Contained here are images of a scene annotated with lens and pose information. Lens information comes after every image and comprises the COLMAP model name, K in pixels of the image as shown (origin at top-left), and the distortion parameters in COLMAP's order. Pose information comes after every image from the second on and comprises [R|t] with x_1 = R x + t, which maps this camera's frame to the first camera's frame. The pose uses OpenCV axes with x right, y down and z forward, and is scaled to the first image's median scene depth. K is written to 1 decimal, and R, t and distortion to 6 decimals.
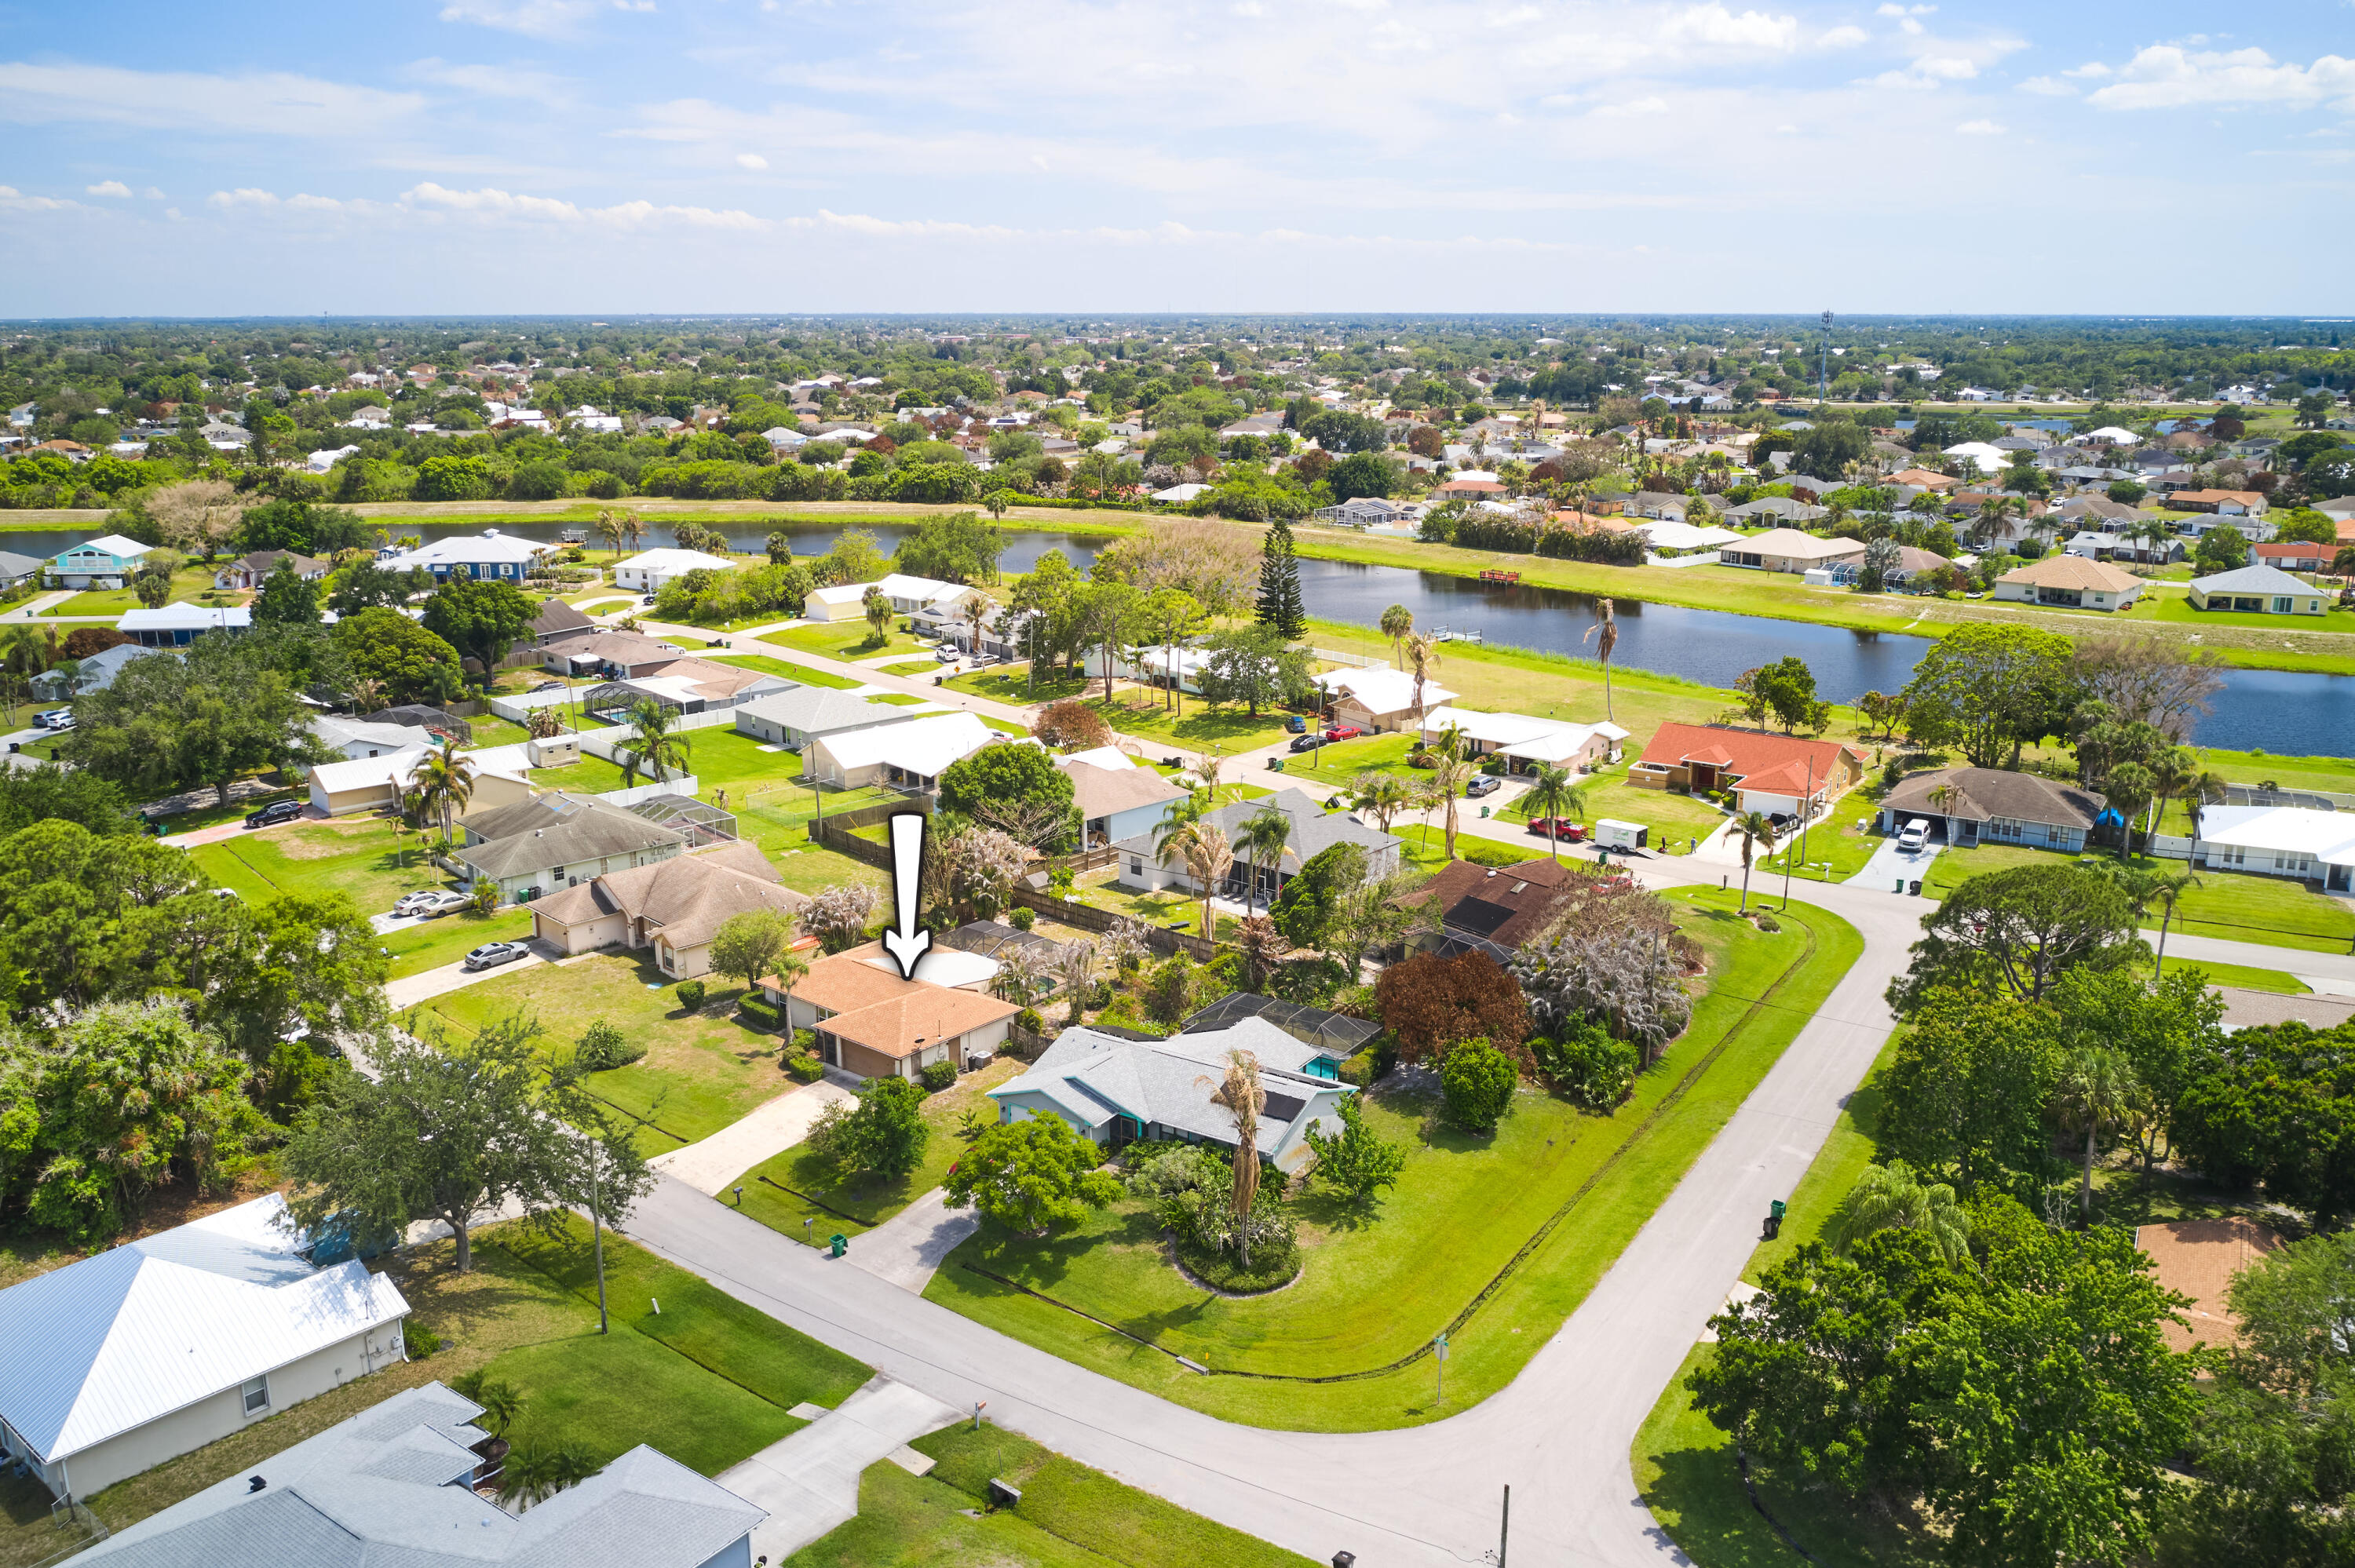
lens RADIAL K [[1872.7, 0, 1173.3], [0, 1872.7, 782.7], [0, 0, 1]] dist [-0.023093, -0.002656]
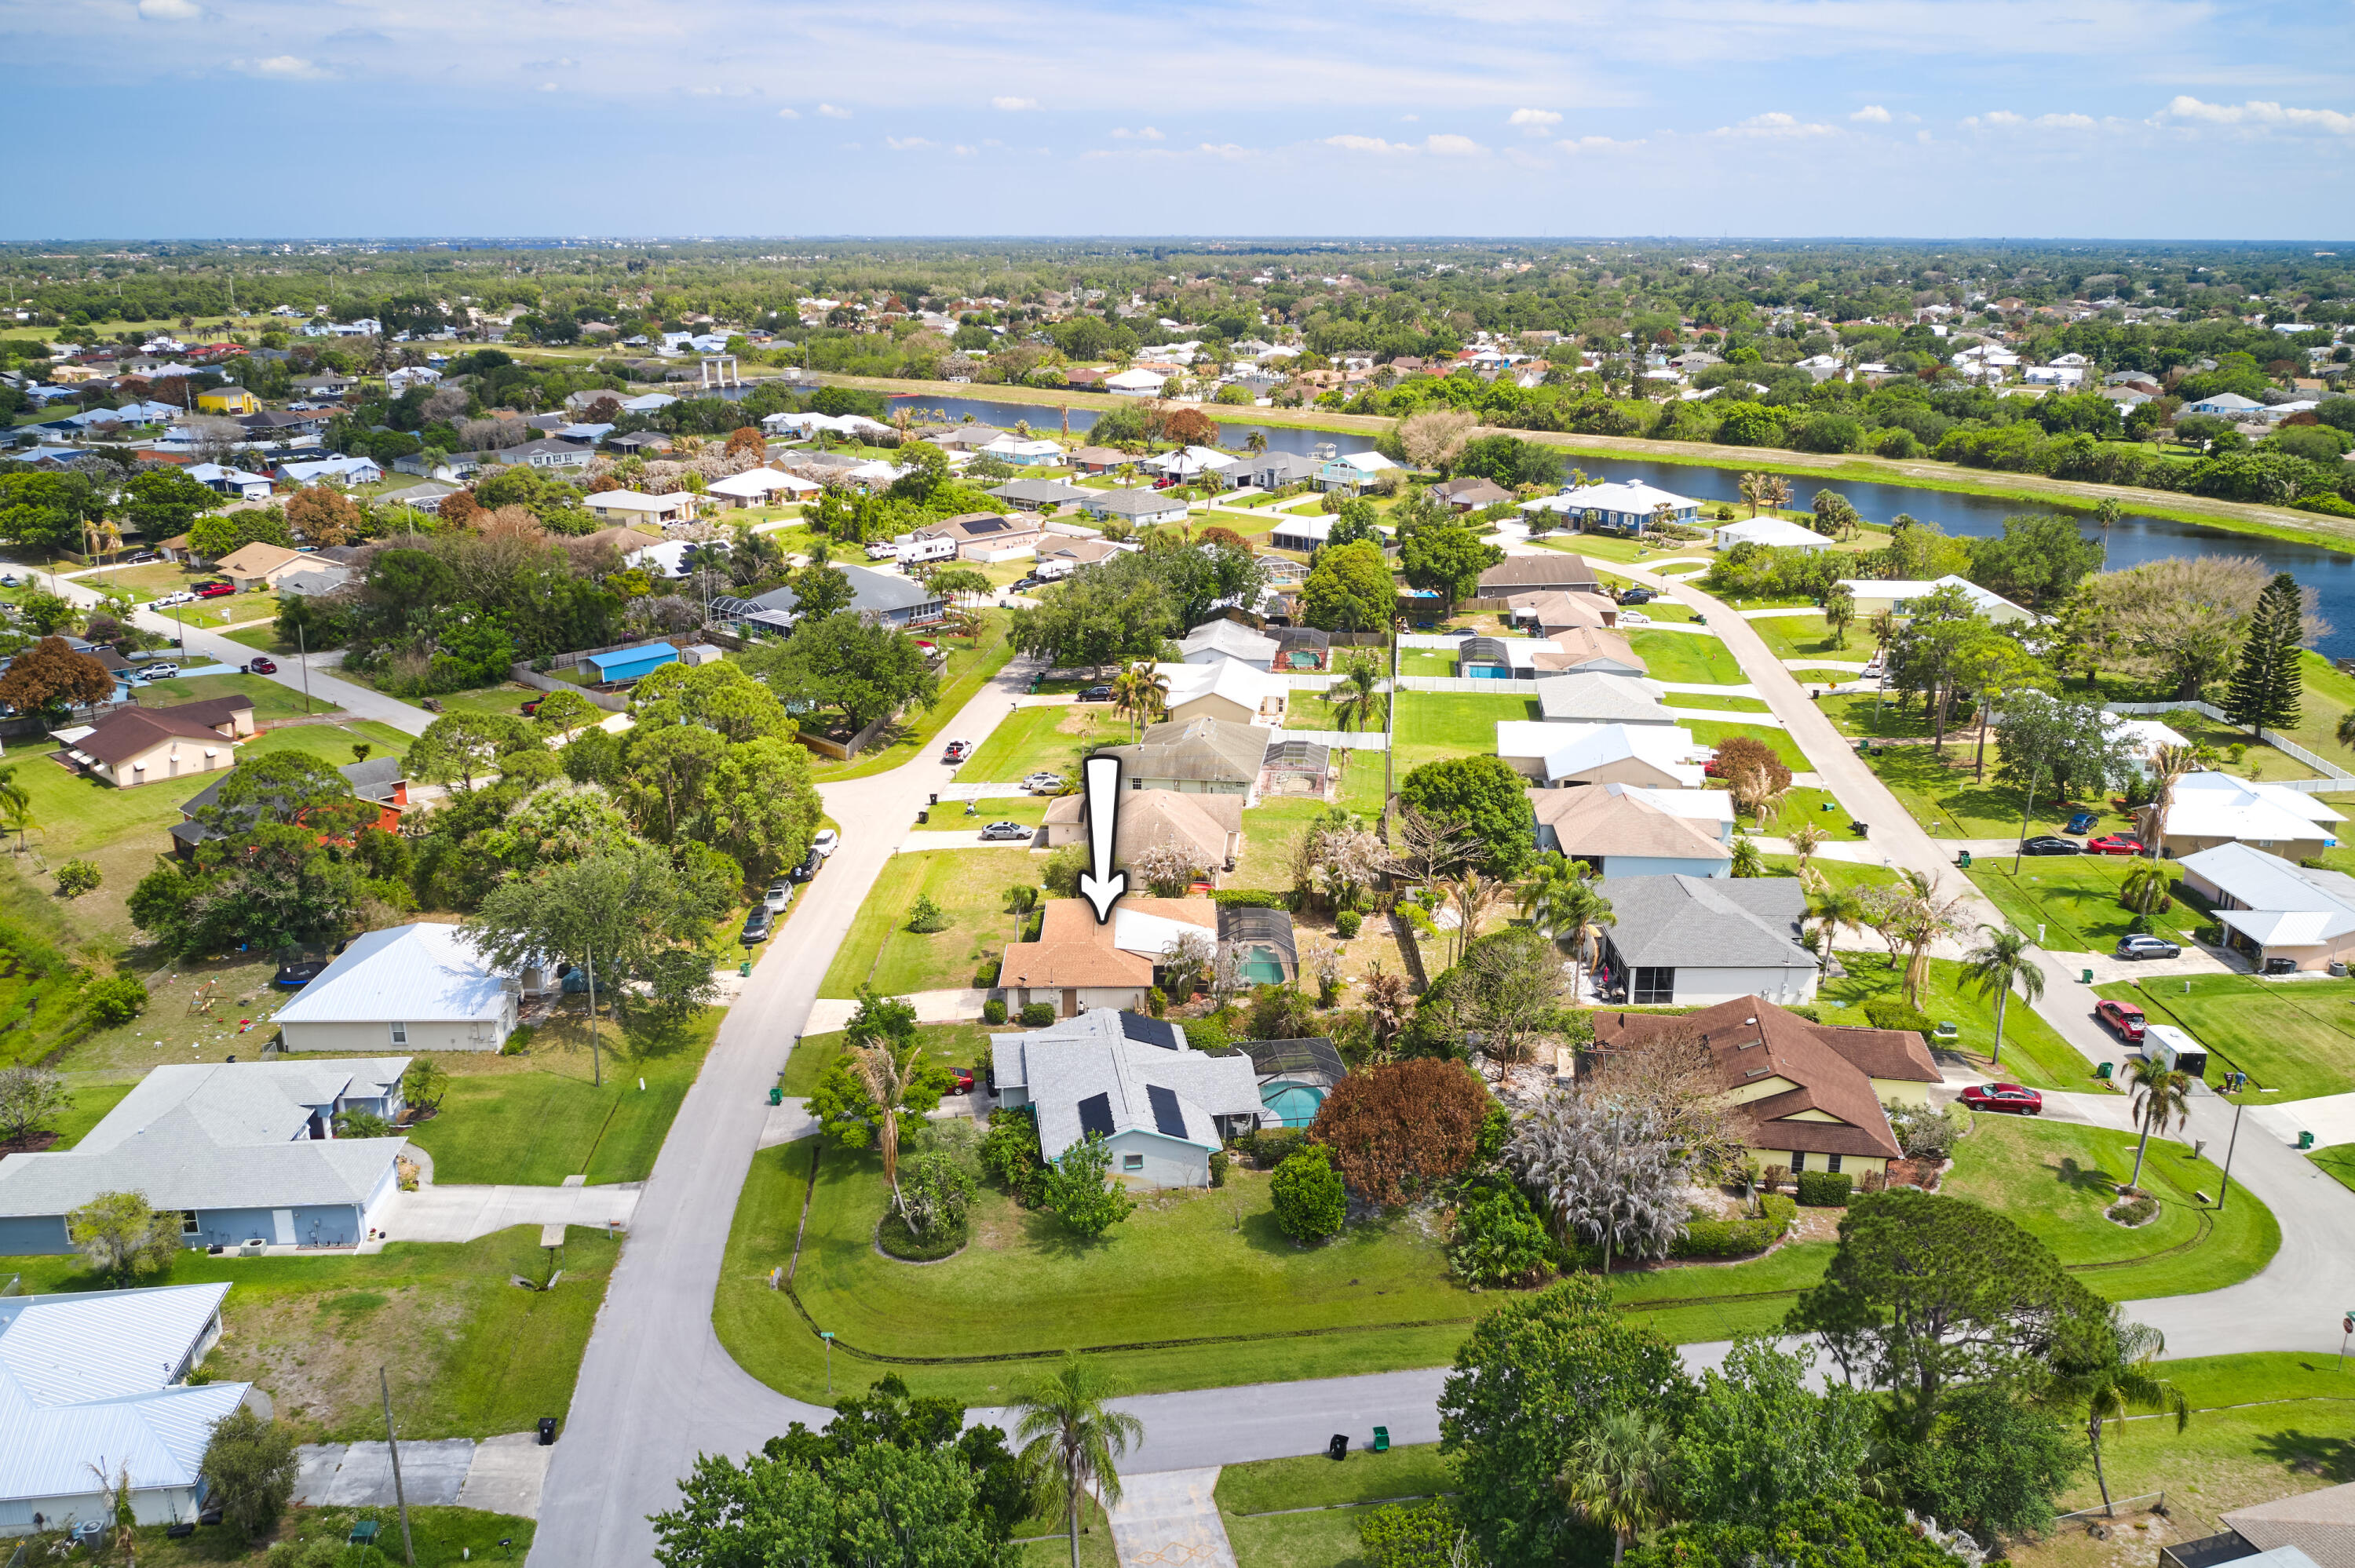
lens RADIAL K [[1872.7, 0, 1172.7], [0, 1872.7, 785.3], [0, 0, 1]] dist [-0.023093, -0.002656]
pose [[0.643702, 0.219335, -0.733171, 0.205923], [-0.187672, 0.974036, 0.126621, -0.038979], [0.741908, 0.056090, 0.668152, 0.082970]]
